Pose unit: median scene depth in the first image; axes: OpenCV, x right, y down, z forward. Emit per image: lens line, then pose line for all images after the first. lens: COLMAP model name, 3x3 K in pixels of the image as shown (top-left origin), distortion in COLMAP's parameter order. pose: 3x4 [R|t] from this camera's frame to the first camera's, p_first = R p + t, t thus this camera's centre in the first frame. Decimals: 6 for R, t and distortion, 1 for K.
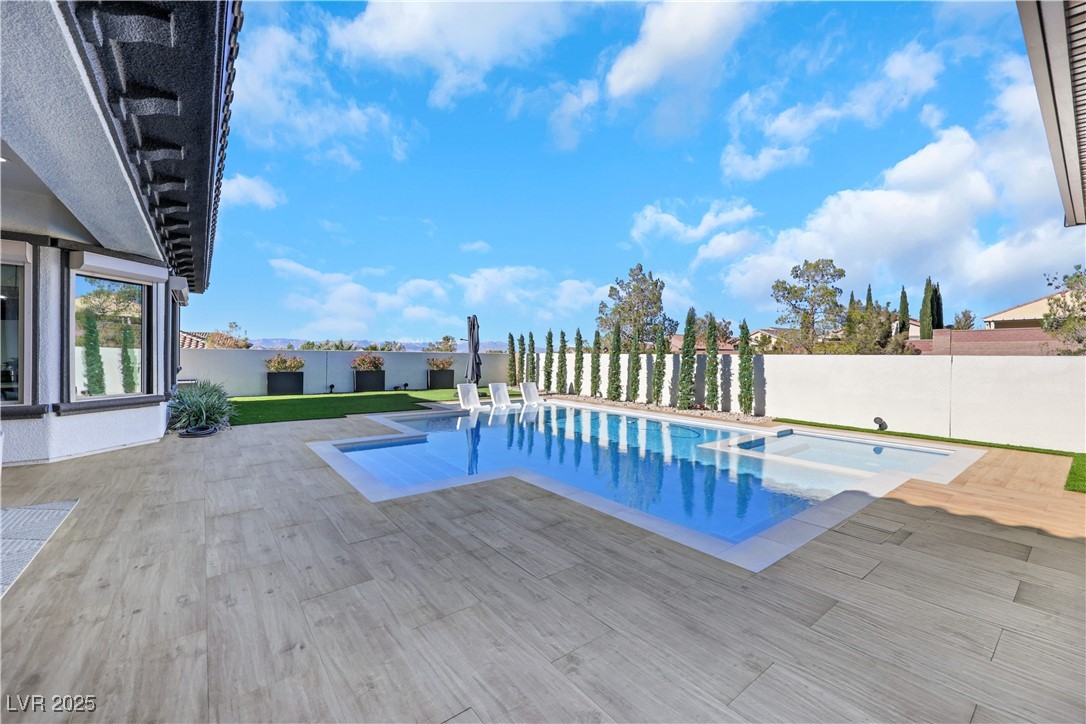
lens RADIAL K [[438.9, 0, 541.8], [0, 438.9, 356.5], [0, 0, 1]] dist [0.000394, 0.000132]
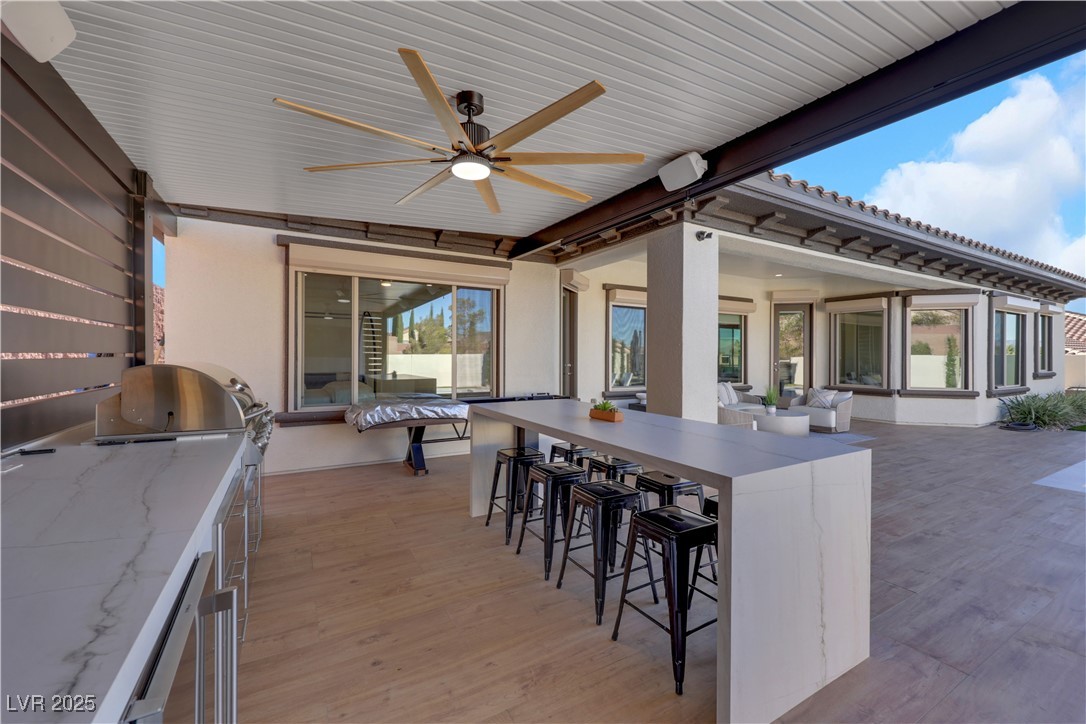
lens RADIAL K [[431.1, 0, 545.5], [0, 431.1, 361.8], [0, 0, 1]] dist [-0.000227, 0.000005]
pose [[-0.146082, -0.003868, -0.989265, 0.271630], [-0.000810, 0.999992, -0.003790, 0.003683], [0.989272, 0.000248, -0.146084, -0.035418]]
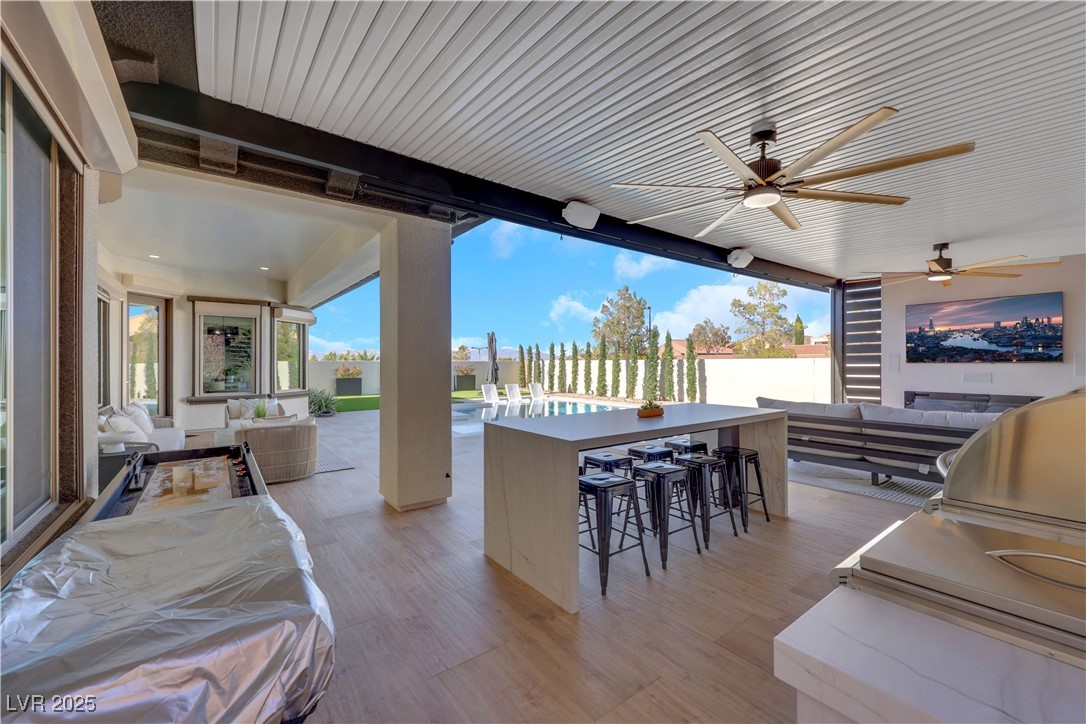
lens RADIAL K [[439.2, 0, 535.6], [0, 439.2, 361.3], [0, 0, 1]] dist [-0.000674, 0.000124]
pose [[0.999280, -0.015604, -0.034578, 0.015274], [0.015461, 0.999871, -0.004409, -0.000041], [0.034642, 0.003871, 0.999392, -0.285932]]
